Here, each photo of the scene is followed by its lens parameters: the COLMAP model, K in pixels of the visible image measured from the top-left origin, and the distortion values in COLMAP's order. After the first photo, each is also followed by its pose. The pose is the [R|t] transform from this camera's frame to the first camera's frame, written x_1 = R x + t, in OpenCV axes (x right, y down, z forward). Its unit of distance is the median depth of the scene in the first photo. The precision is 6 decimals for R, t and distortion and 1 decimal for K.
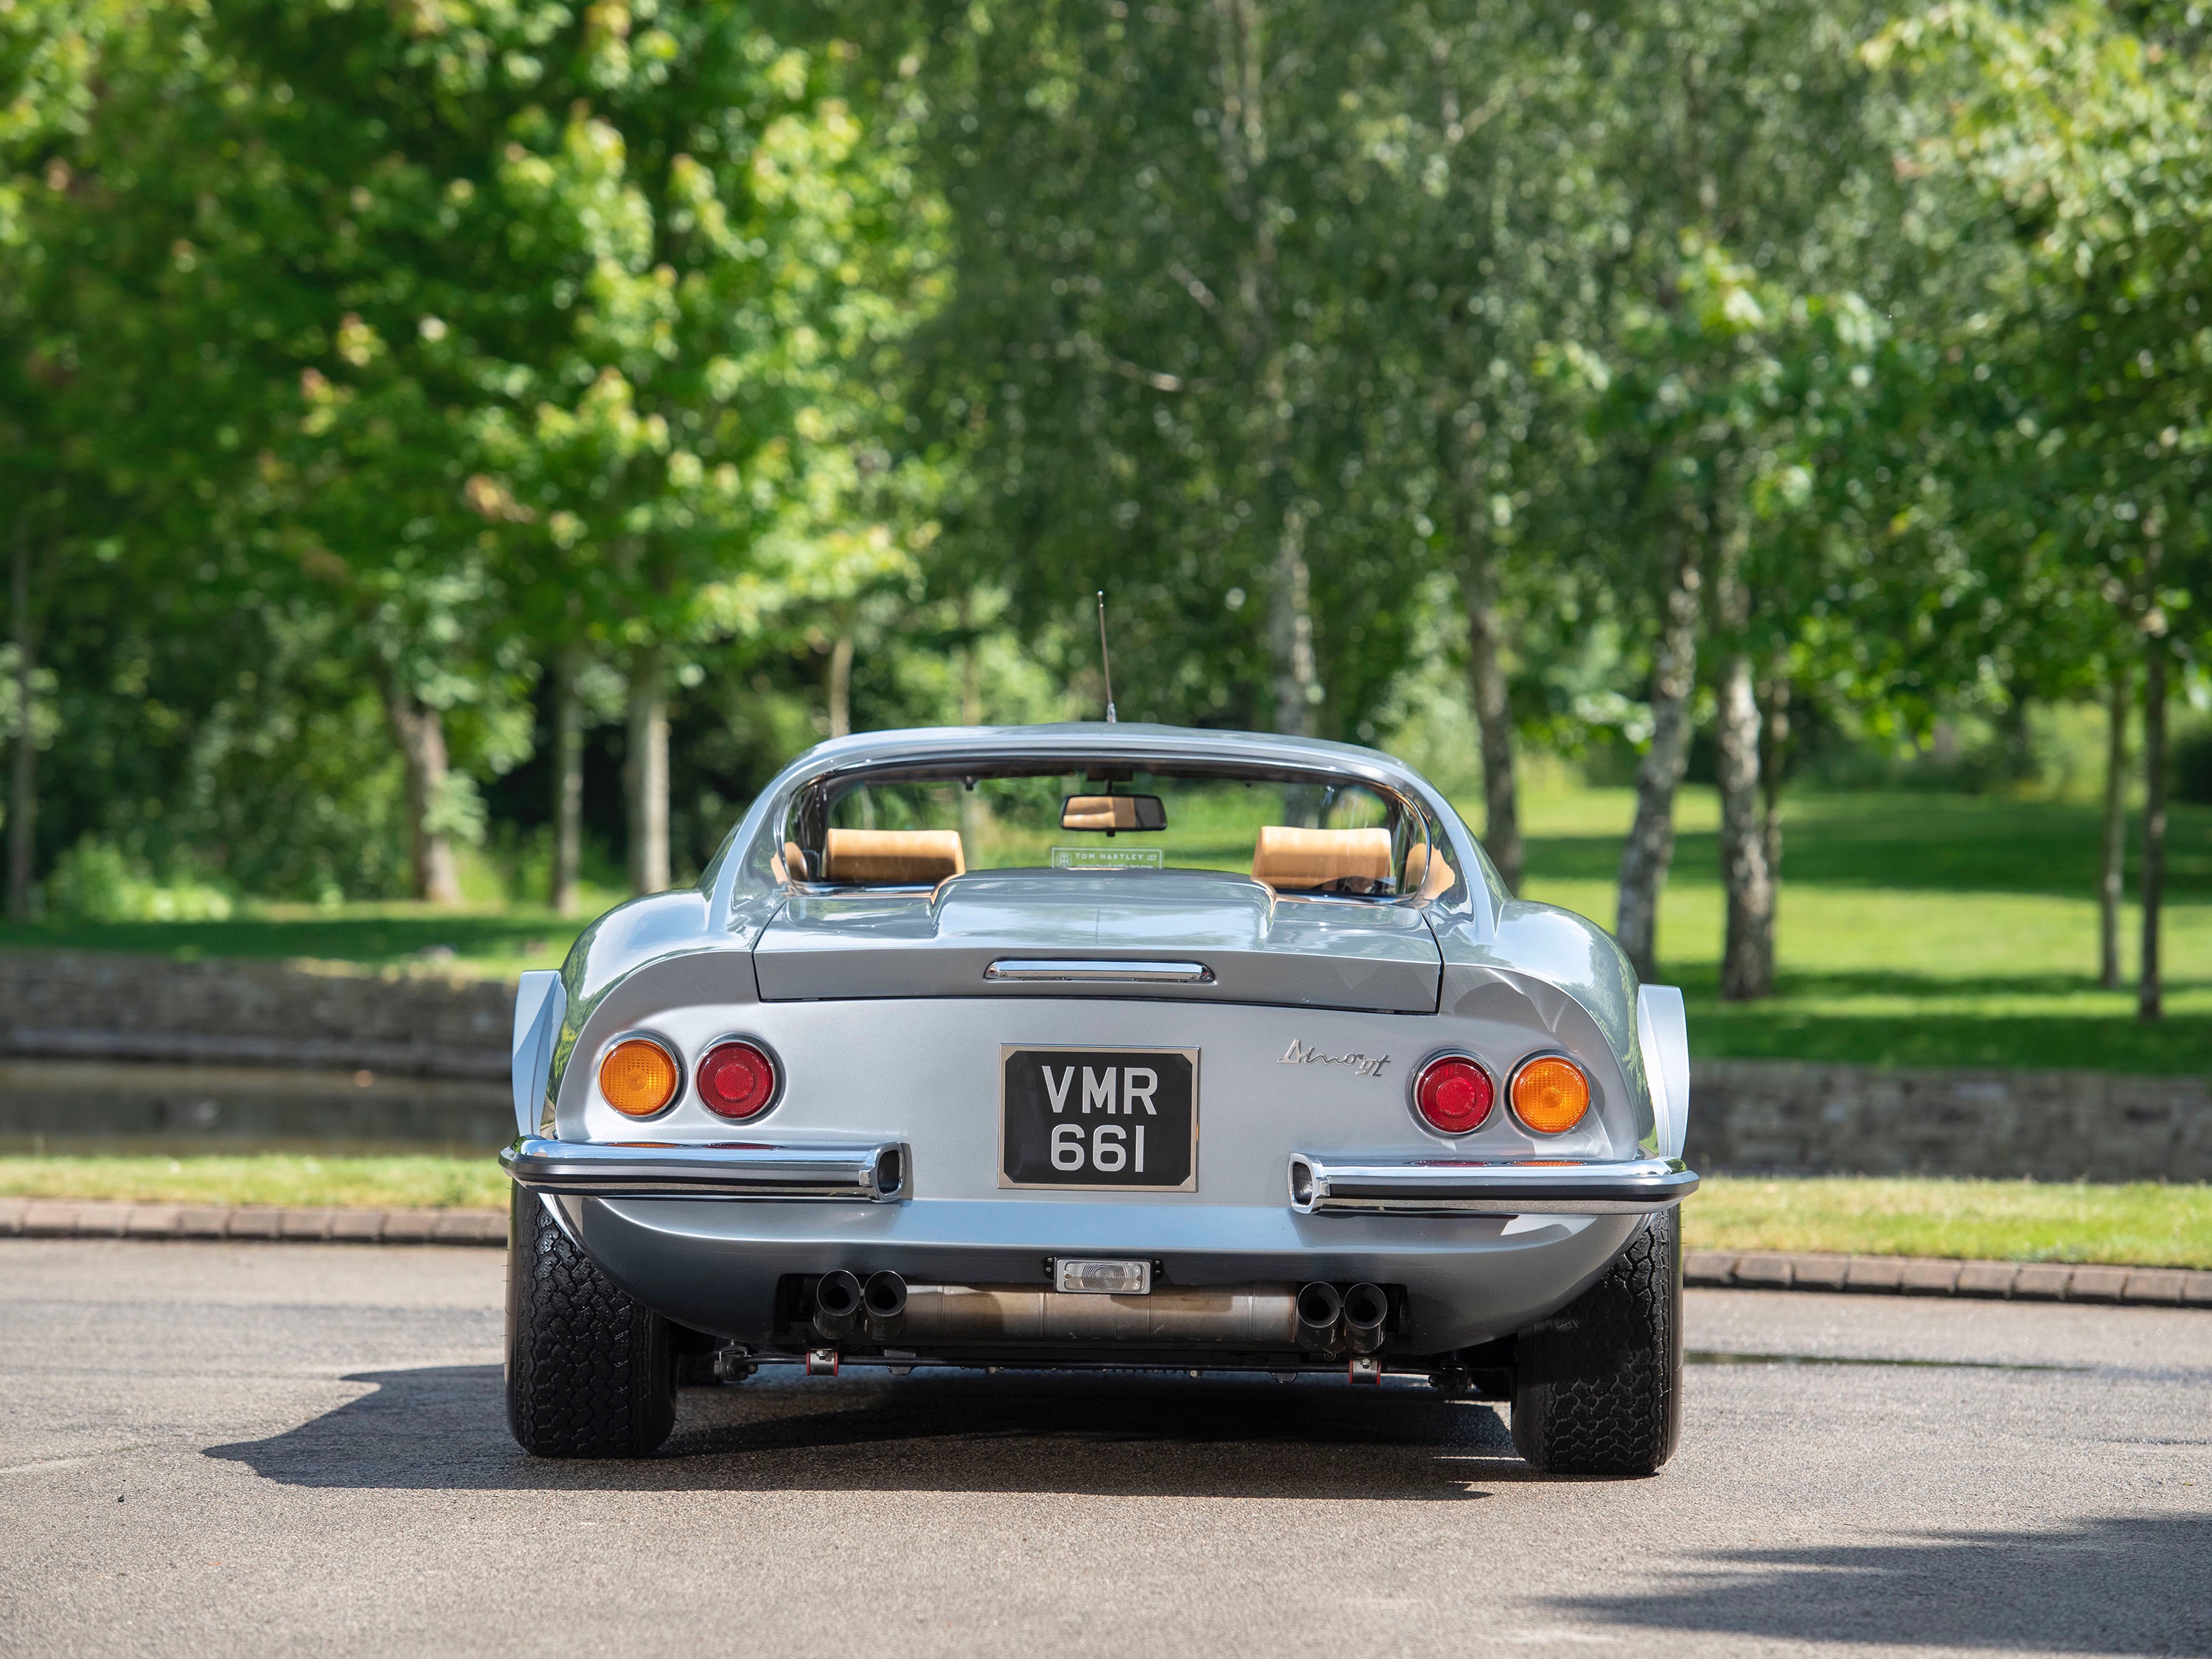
lens RADIAL K [[9101.7, 0, 1100.8], [0, 9101.7, 851.5], [0, 0, 1]] dist [0.801443, 0.000000]
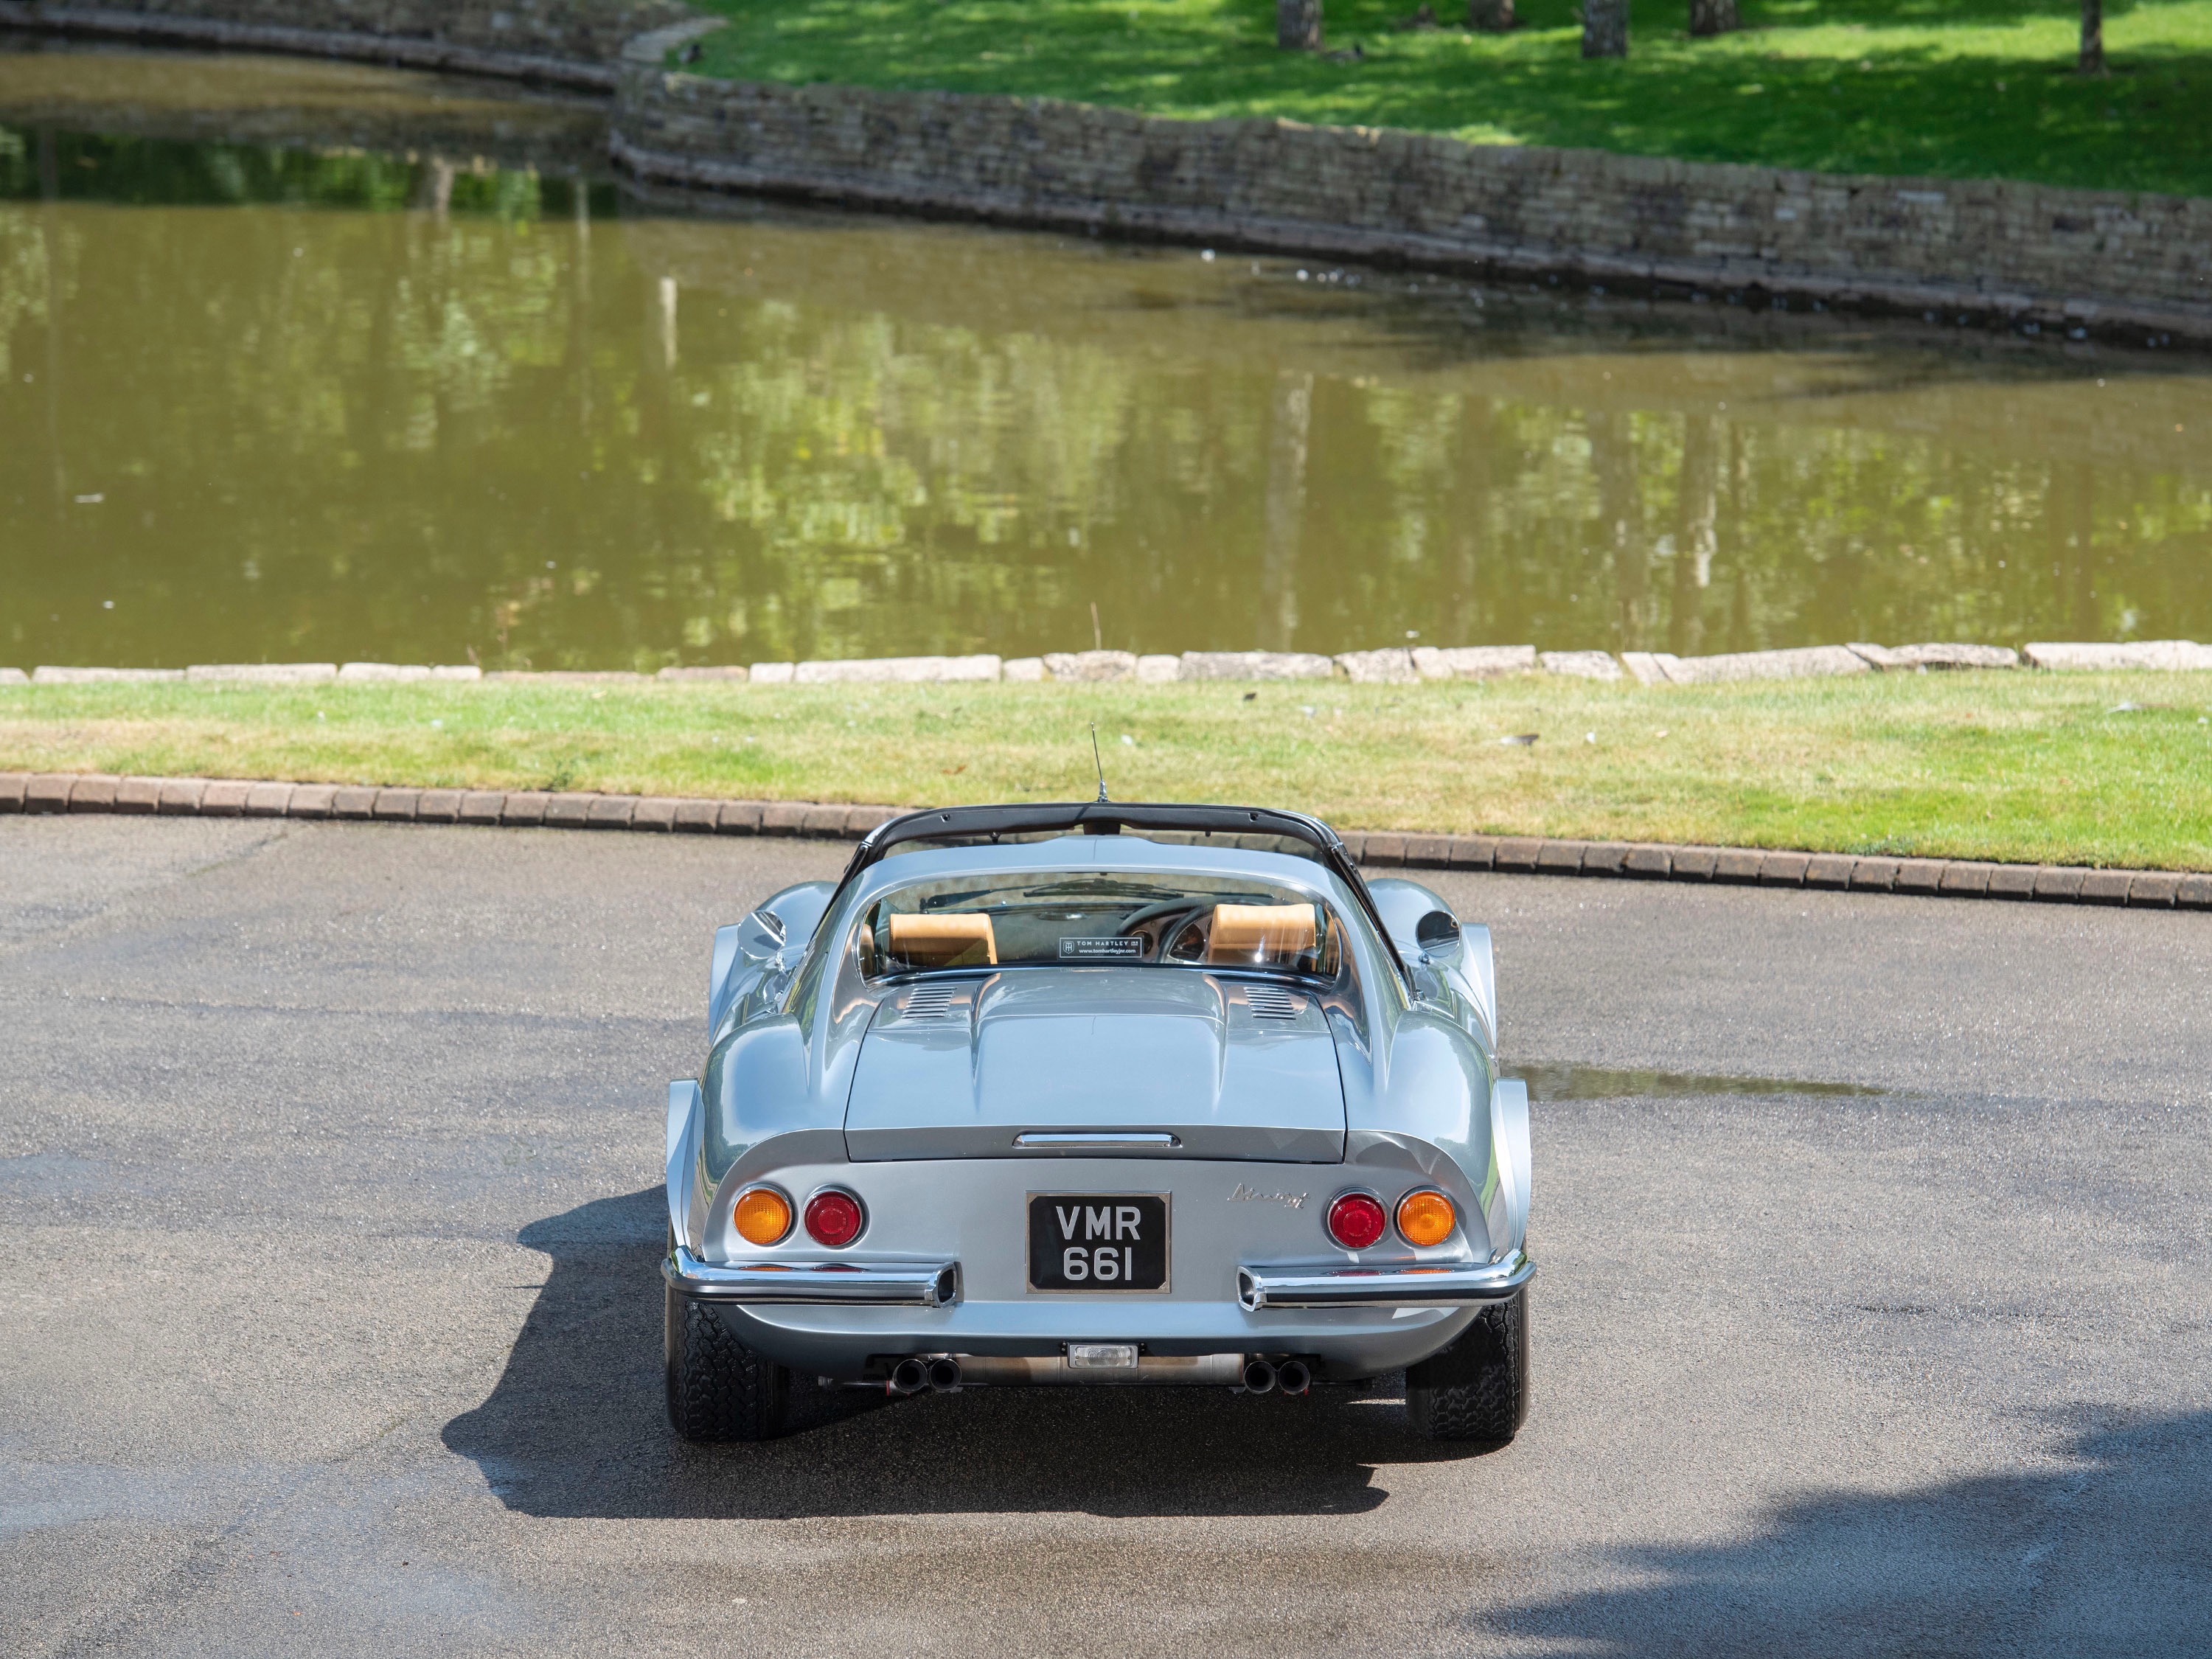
lens RADIAL K [[9368.5, 0, 1119.5], [0, 9368.5, 850.0], [0, 0, 1]] dist [0.853848, 0.000000]
pose [[0.999807, -0.019629, -0.000178, 0.002645], [0.019442, 0.988935, 0.147069, -0.141796], [-0.002711, -0.147045, 0.989126, -0.233025]]
